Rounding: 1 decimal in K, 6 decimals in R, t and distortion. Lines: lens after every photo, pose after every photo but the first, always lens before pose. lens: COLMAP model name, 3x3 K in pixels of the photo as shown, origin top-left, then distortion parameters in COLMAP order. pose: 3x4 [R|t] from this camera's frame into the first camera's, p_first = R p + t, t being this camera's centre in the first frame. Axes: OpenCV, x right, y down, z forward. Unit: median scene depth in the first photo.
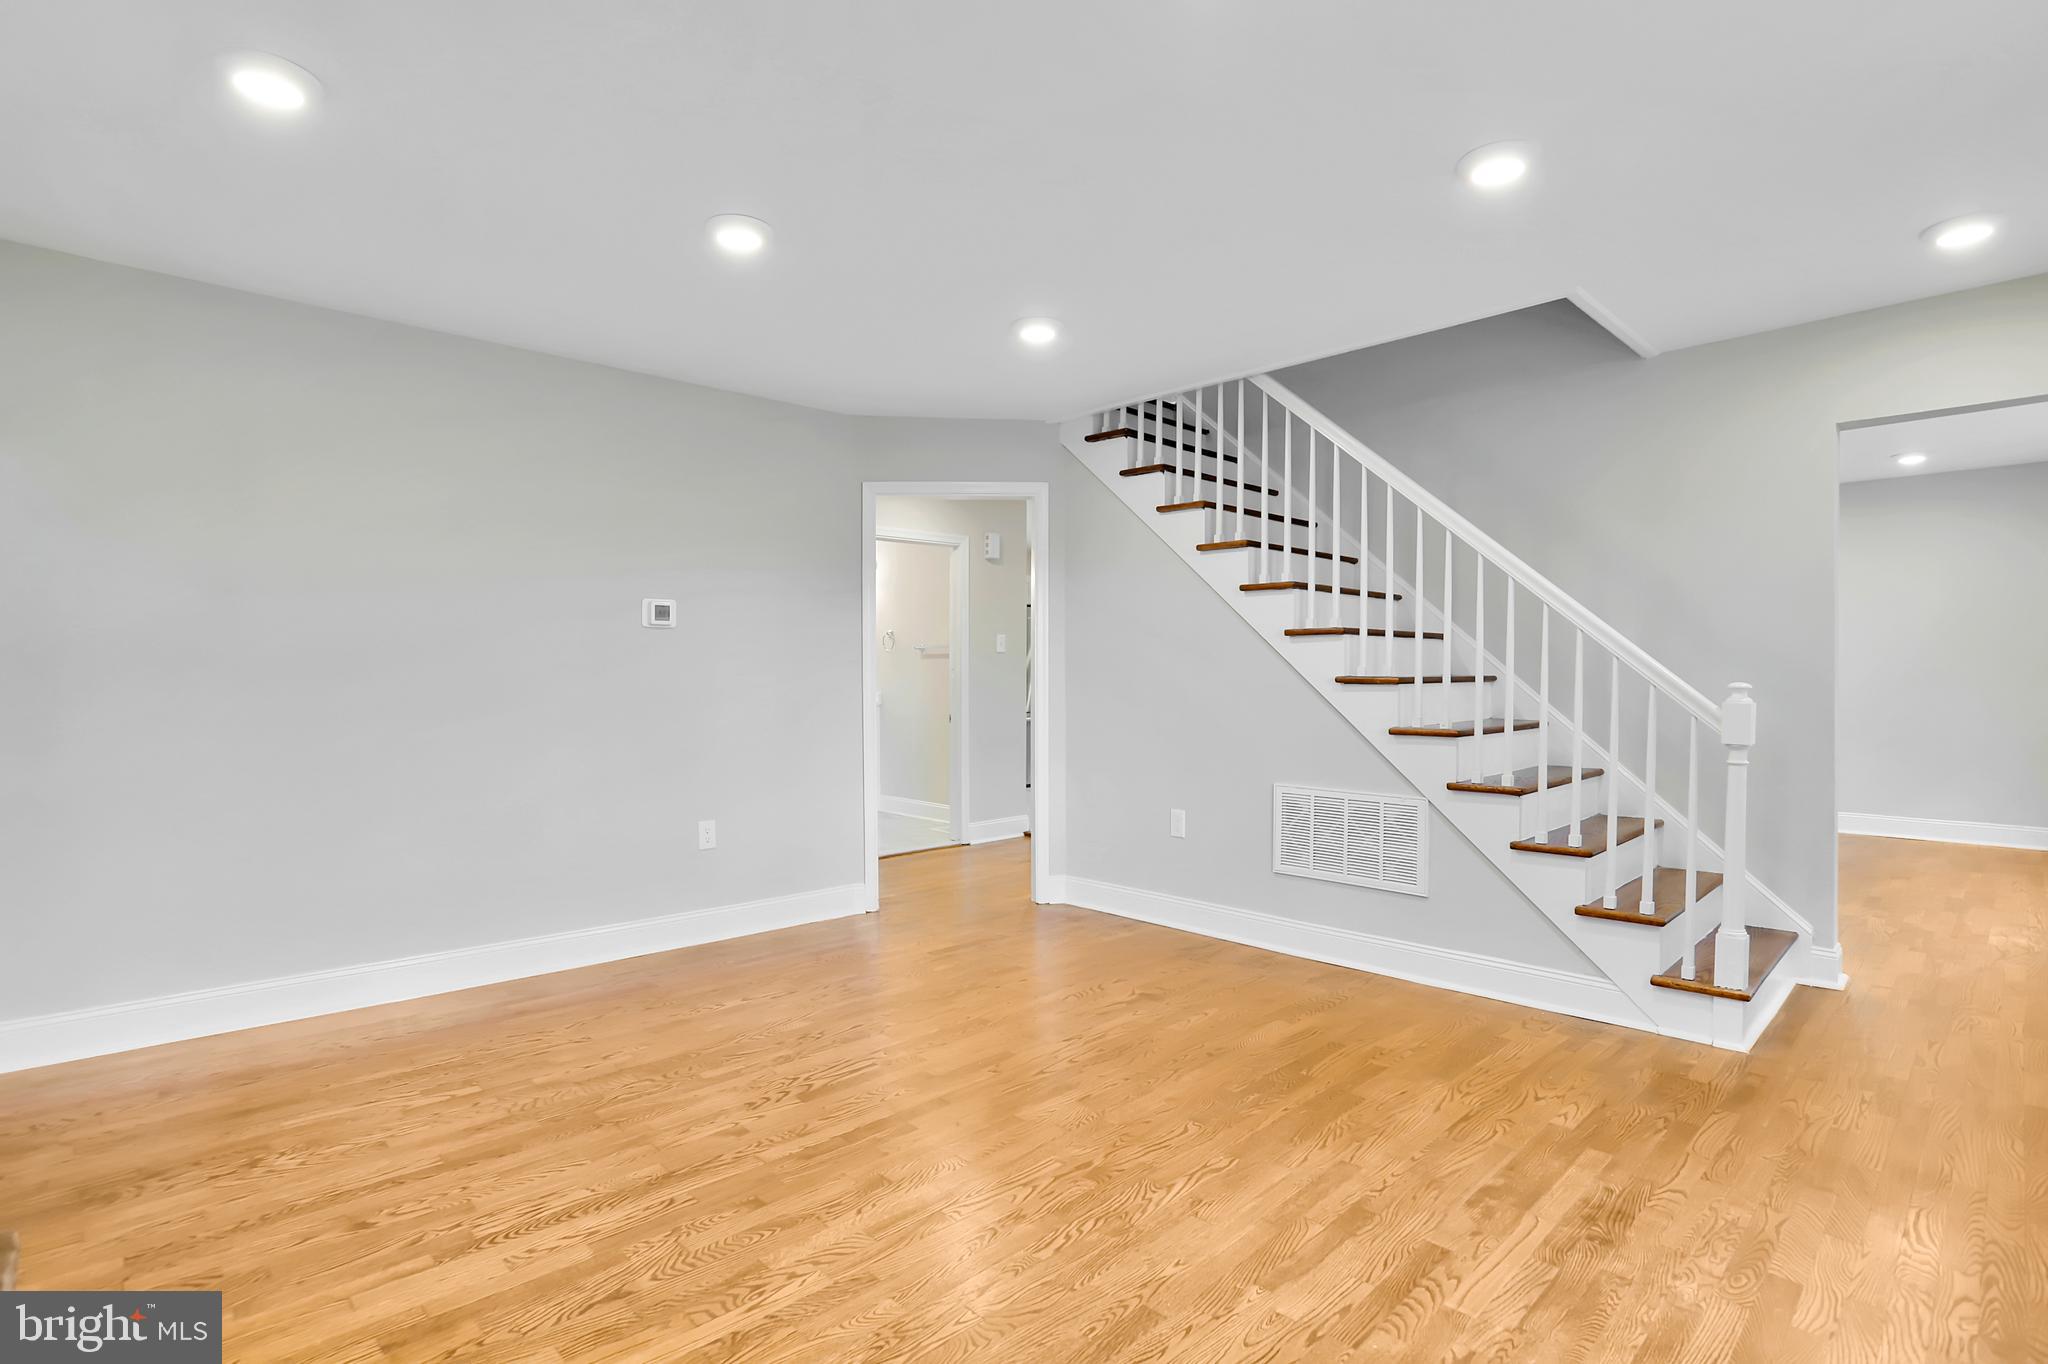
lens RADIAL K [[1017.5, 0, 1034.0], [0, 1017.5, 675.7], [0, 0, 1]] dist [-0.064460, 0.025604]
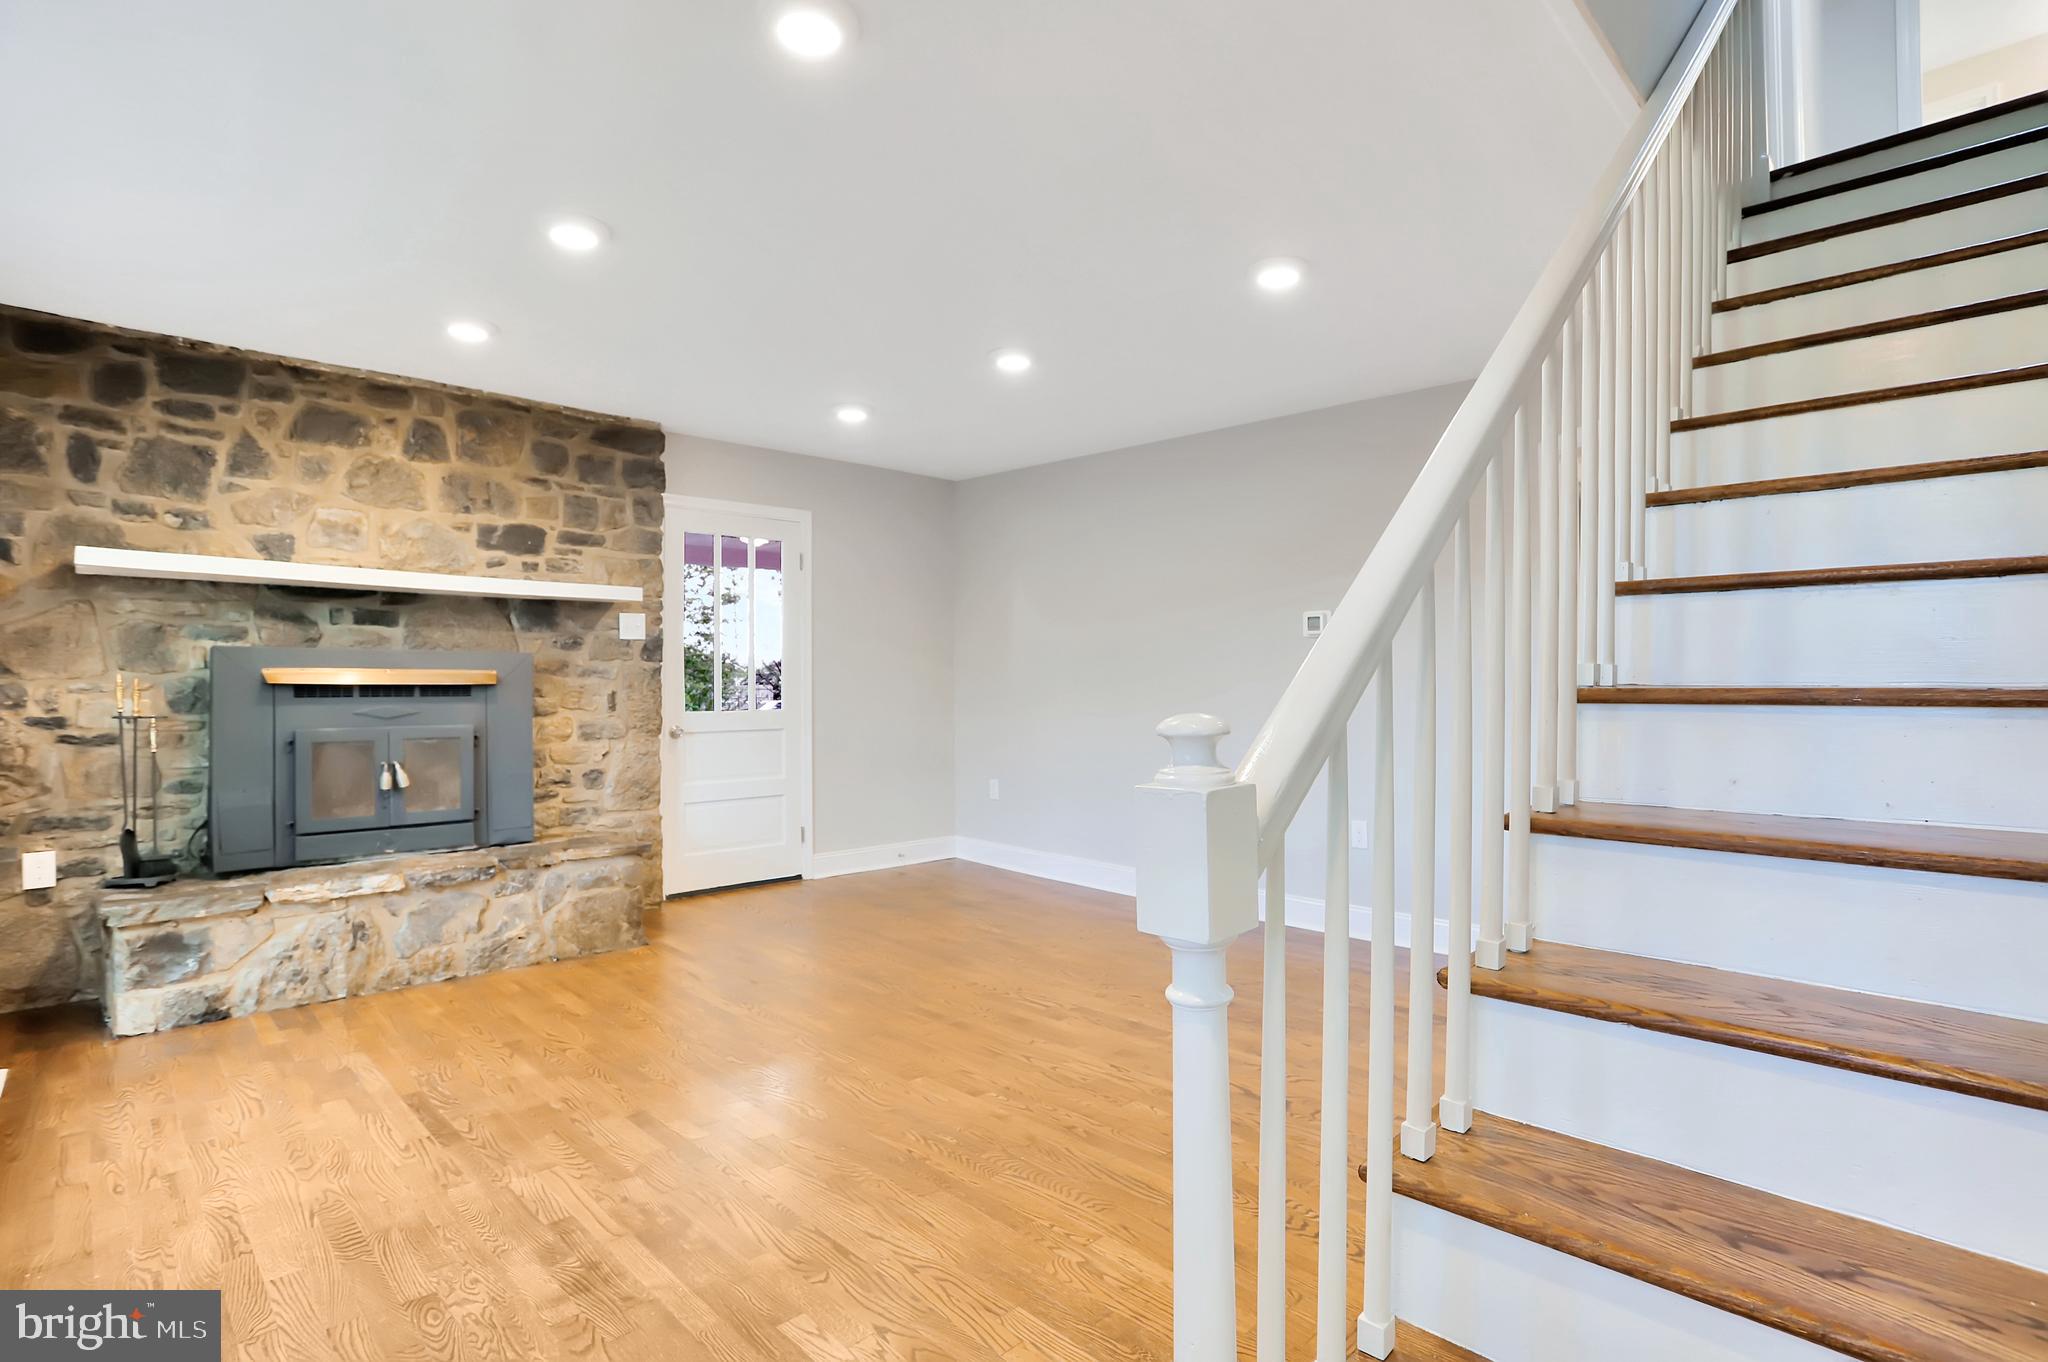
lens RADIAL K [[1012.4, 0, 1042.3], [0, 1012.4, 679.2], [0, 0, 1]] dist [-0.072416, 0.026312]
pose [[0.000980, -0.001320, -0.999999, 1.212119], [0.002586, 0.999996, -0.001317, -0.003562], [0.999996, -0.002585, 0.000983, 1.158291]]
